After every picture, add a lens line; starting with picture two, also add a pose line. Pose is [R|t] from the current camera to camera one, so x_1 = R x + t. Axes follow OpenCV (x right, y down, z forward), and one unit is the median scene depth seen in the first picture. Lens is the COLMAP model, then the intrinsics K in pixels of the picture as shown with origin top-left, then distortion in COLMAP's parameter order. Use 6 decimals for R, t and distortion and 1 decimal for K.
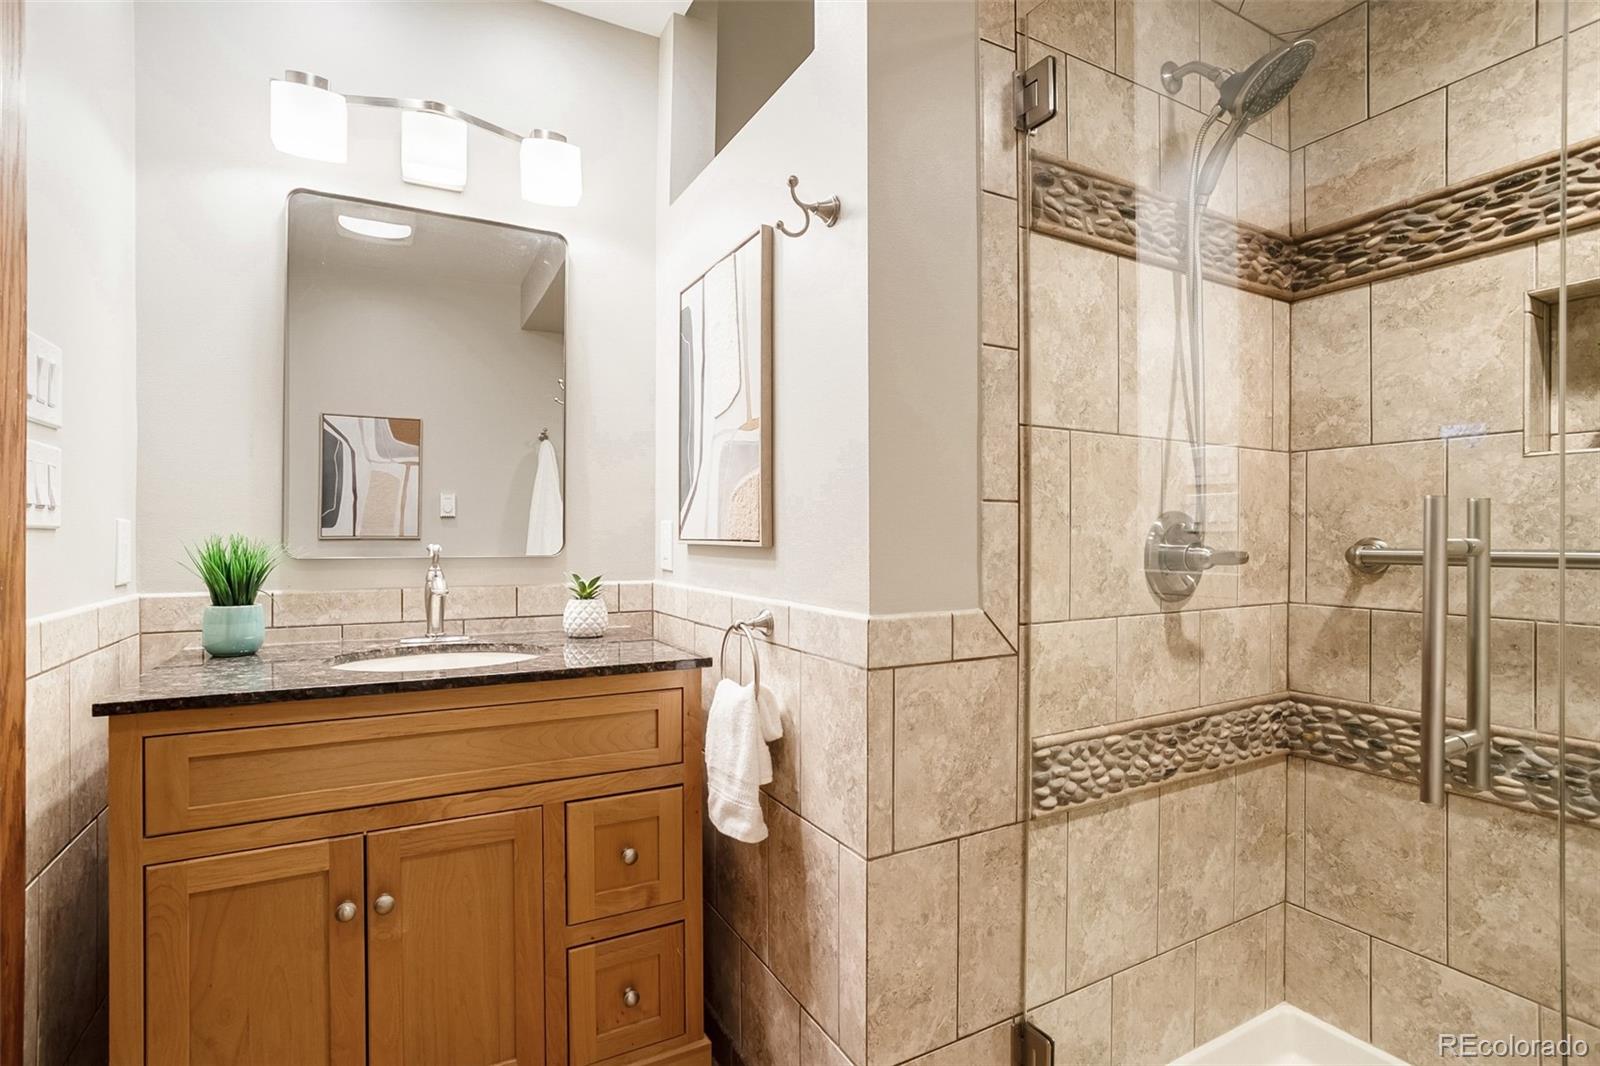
lens RADIAL K [[771.2, 0, 791.8], [0, 771.2, 533.7], [0, 0, 1]] dist [-0.063342, 0.034244]
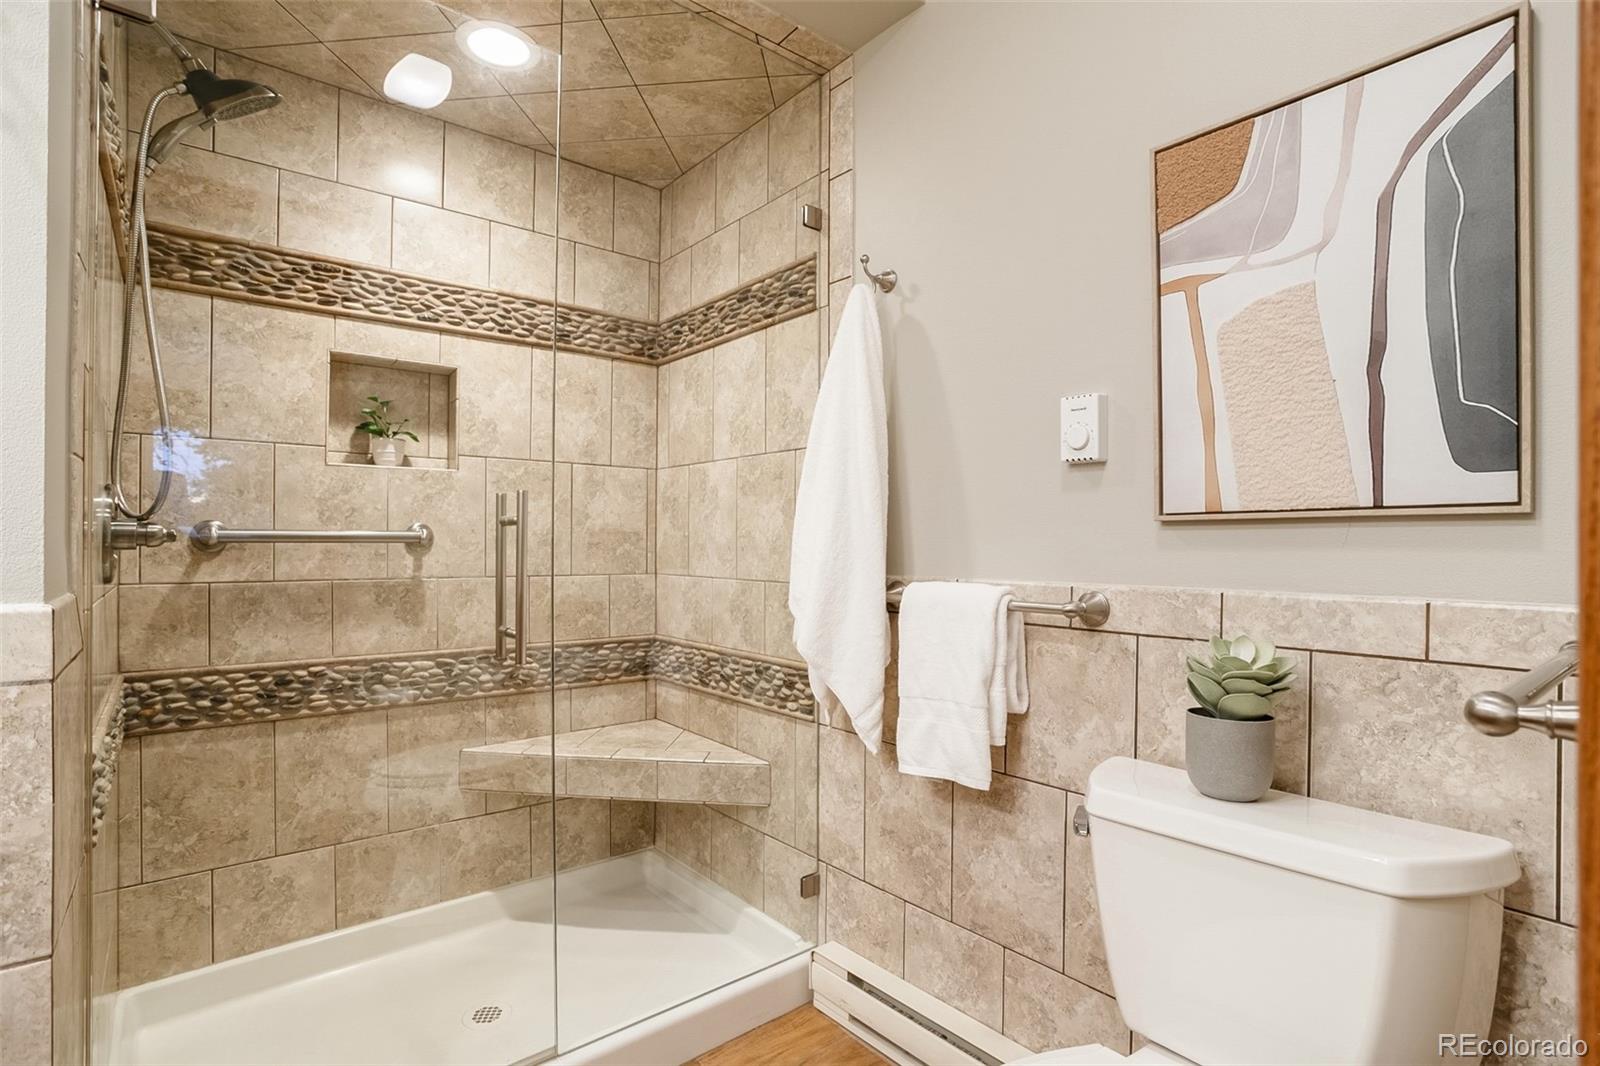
lens RADIAL K [[771.2, 0, 791.8], [0, 771.2, 533.7], [0, 0, 1]] dist [-0.063342, 0.034244]
pose [[-0.167545, 0.009570, 0.985818, -0.504705], [-0.008685, 0.999900, -0.011183, 0.031248], [-0.985826, -0.010436, -0.167445, 0.328408]]
